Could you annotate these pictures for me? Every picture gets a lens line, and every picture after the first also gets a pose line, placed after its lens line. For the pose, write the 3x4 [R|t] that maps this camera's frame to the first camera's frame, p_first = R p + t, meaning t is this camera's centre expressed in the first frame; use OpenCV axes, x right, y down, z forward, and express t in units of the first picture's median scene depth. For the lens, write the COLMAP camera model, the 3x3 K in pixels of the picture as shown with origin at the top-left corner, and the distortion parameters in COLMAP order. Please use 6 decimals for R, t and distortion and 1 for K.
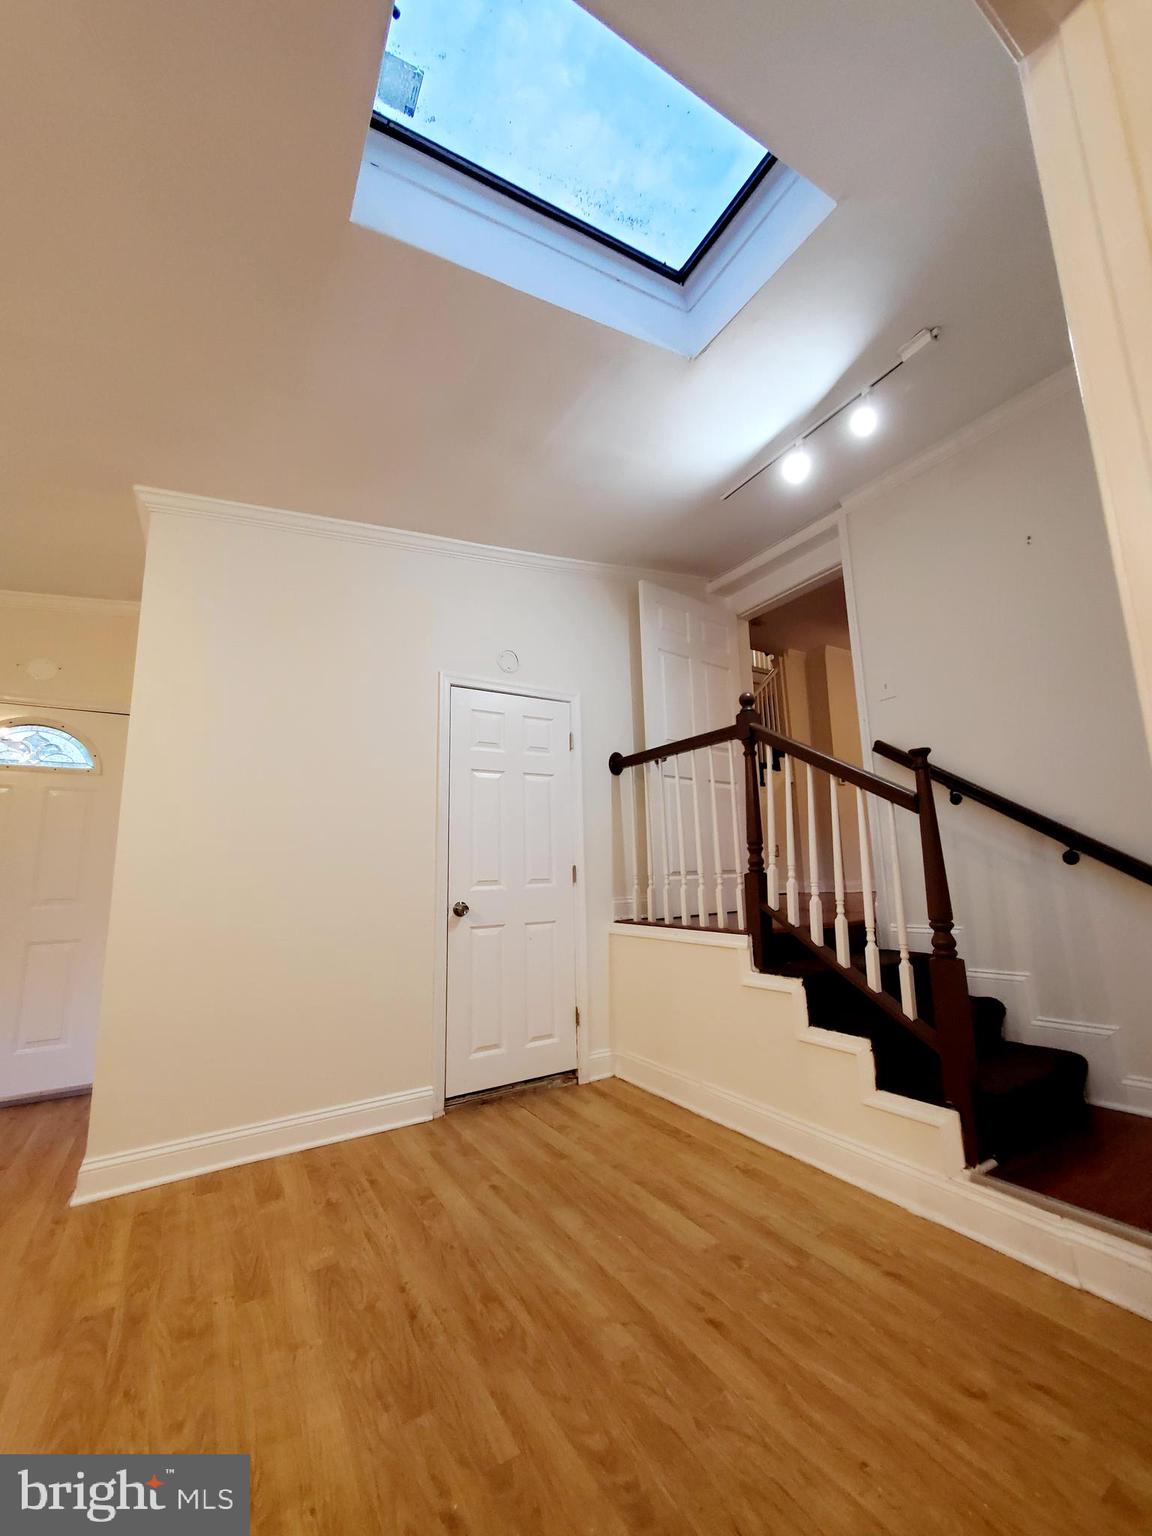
lens RADIAL K [[608.3, 0, 599.6], [0, 608.3, 769.1], [0, 0, 1]] dist [-0.002047, -0.000634]
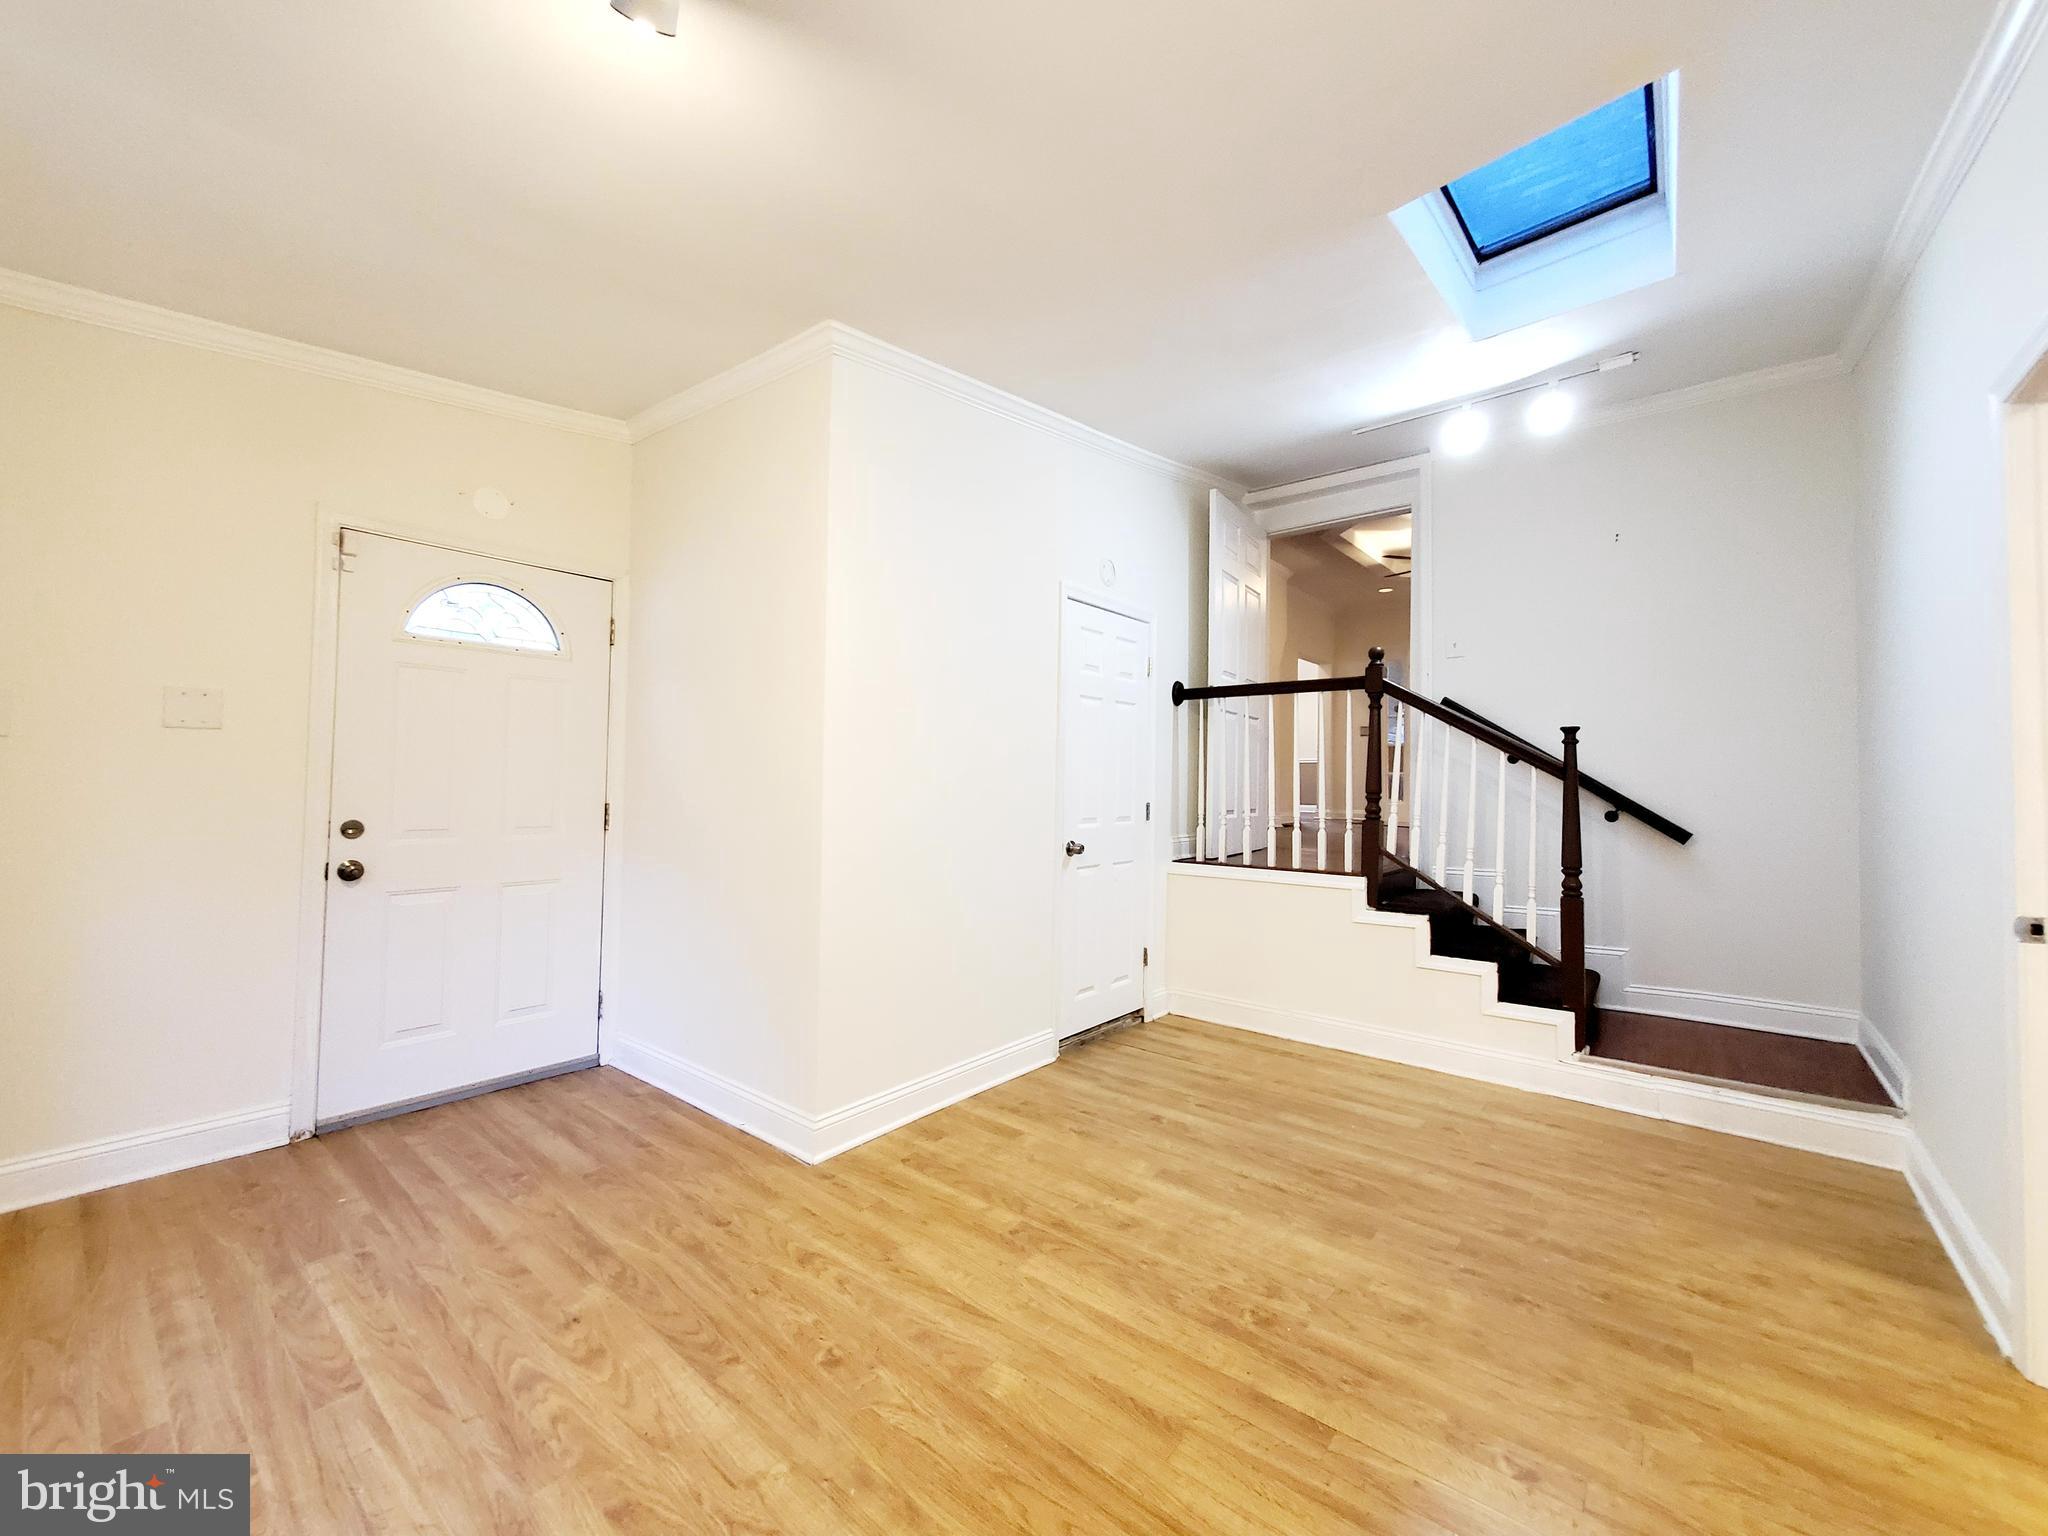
lens RADIAL K [[811.1, 0, 1028.0], [0, 811.1, 760.2], [0, 0, 1]] dist [-0.002047, -0.000634]
pose [[0.947400, 0.047234, 0.316547, -0.870400], [-0.090519, 0.988213, 0.123457, -0.061237], [-0.306985, -0.145616, 0.940508, -0.153681]]
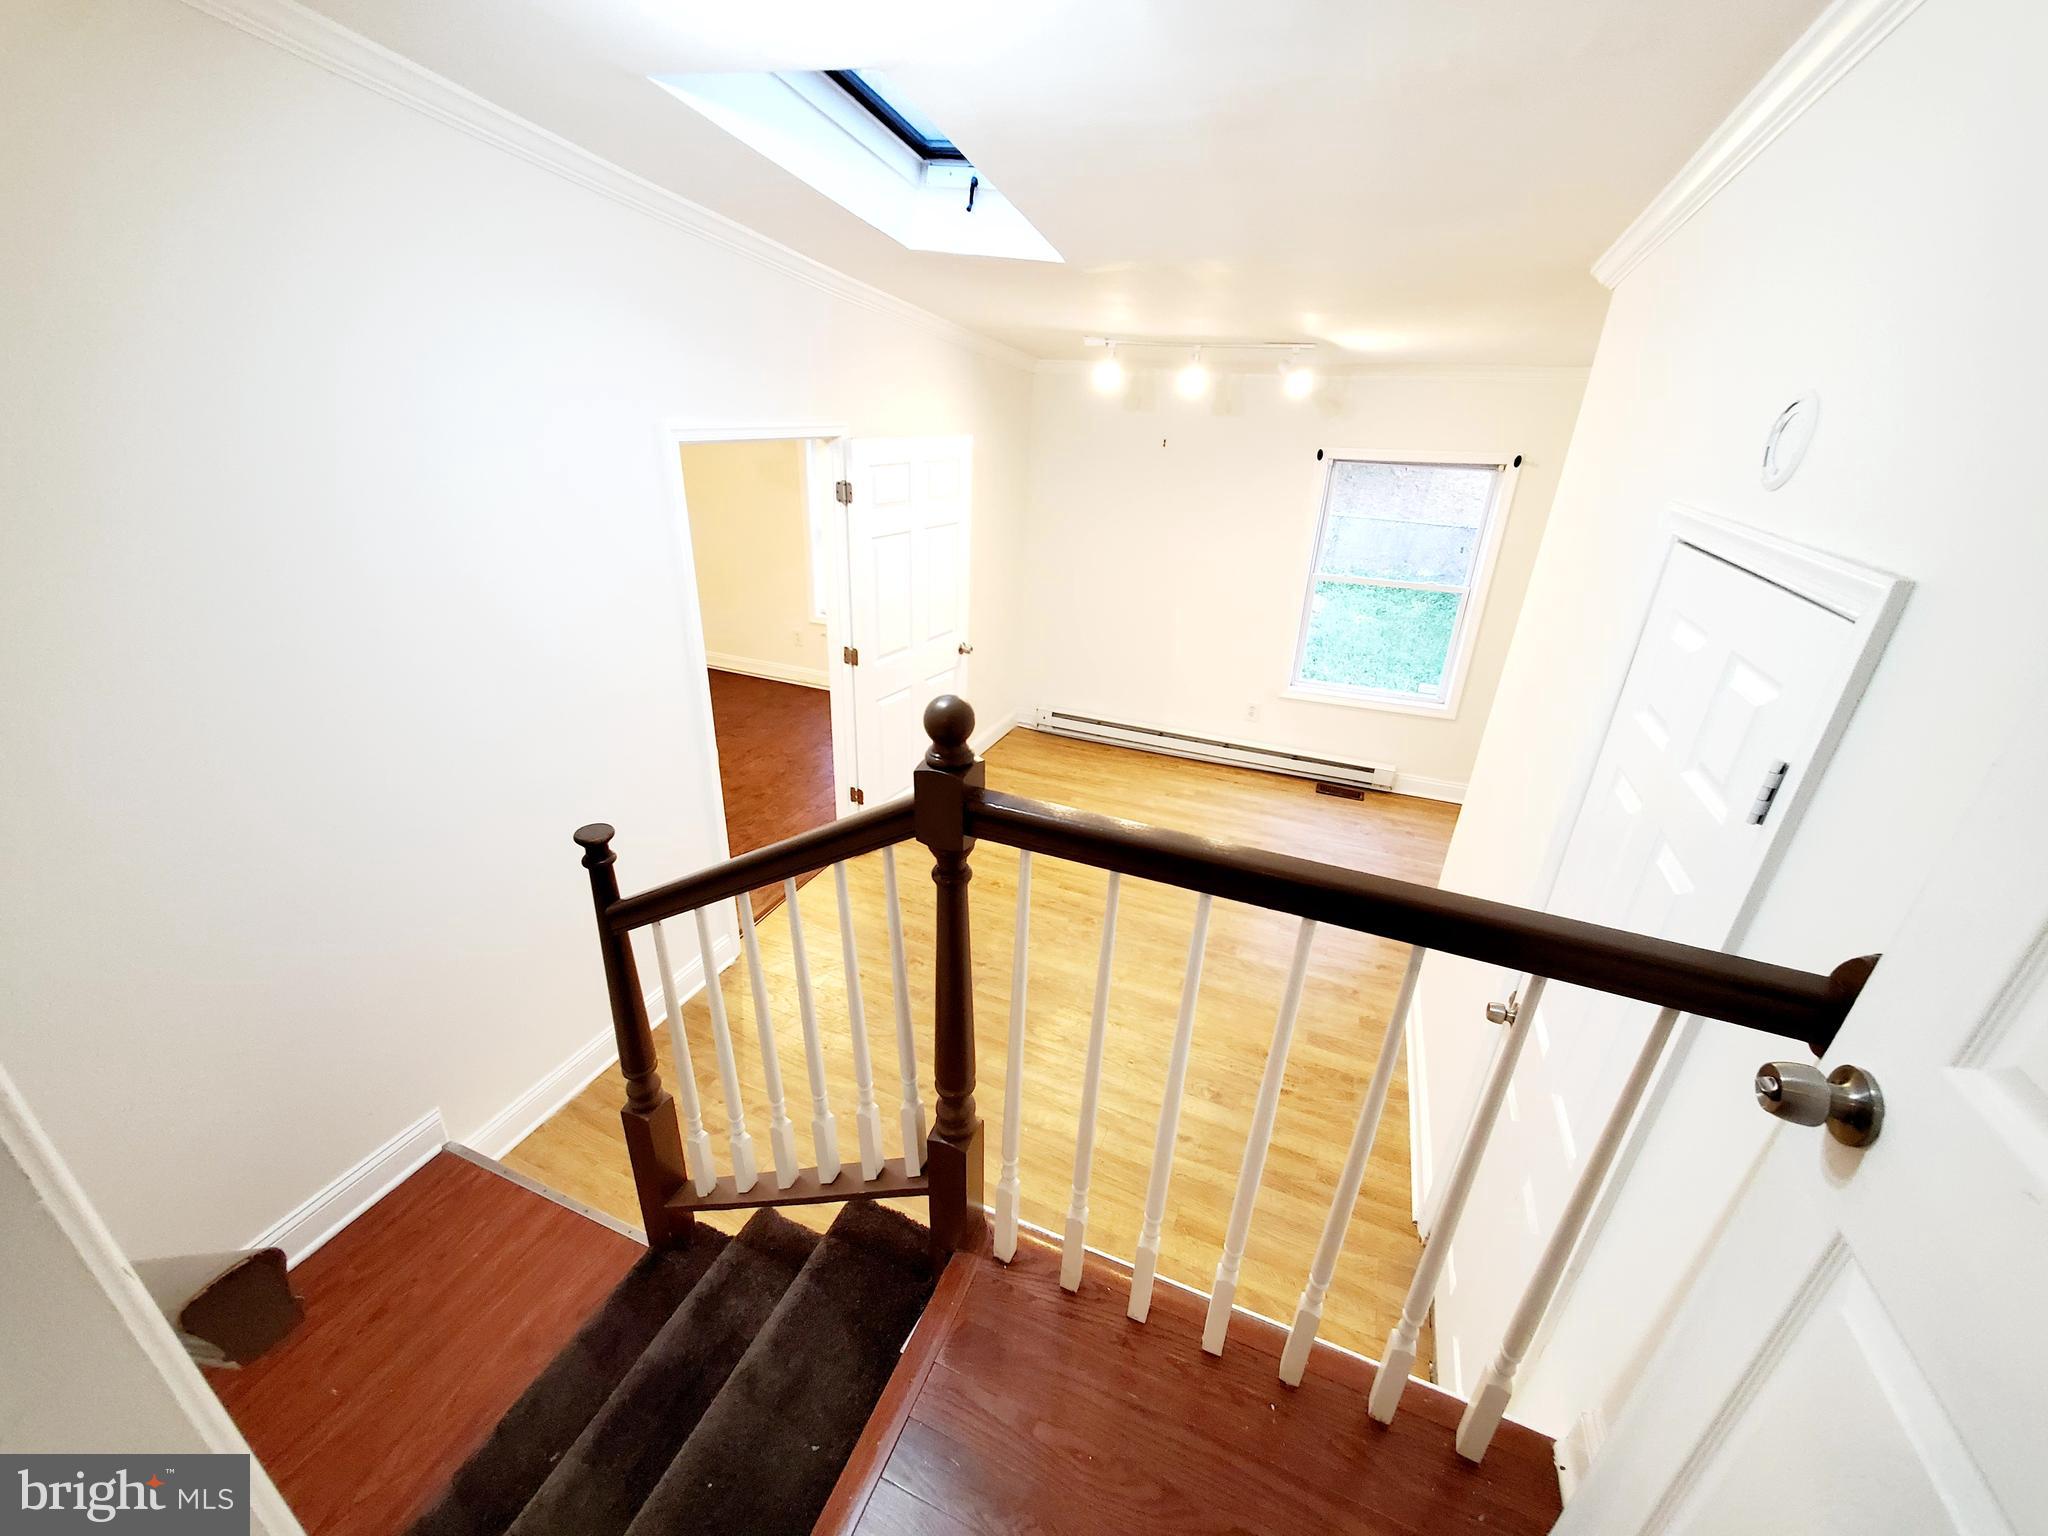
lens RADIAL K [[811.1, 0, 1028.0], [0, 811.1, 760.2], [0, 0, 1]] dist [-0.002047, -0.000634]
pose [[-0.814607, 0.235949, -0.529853, 0.520979], [0.086521, 0.952729, 0.291240, -0.254104], [0.573524, 0.191402, -0.796514, 1.621963]]
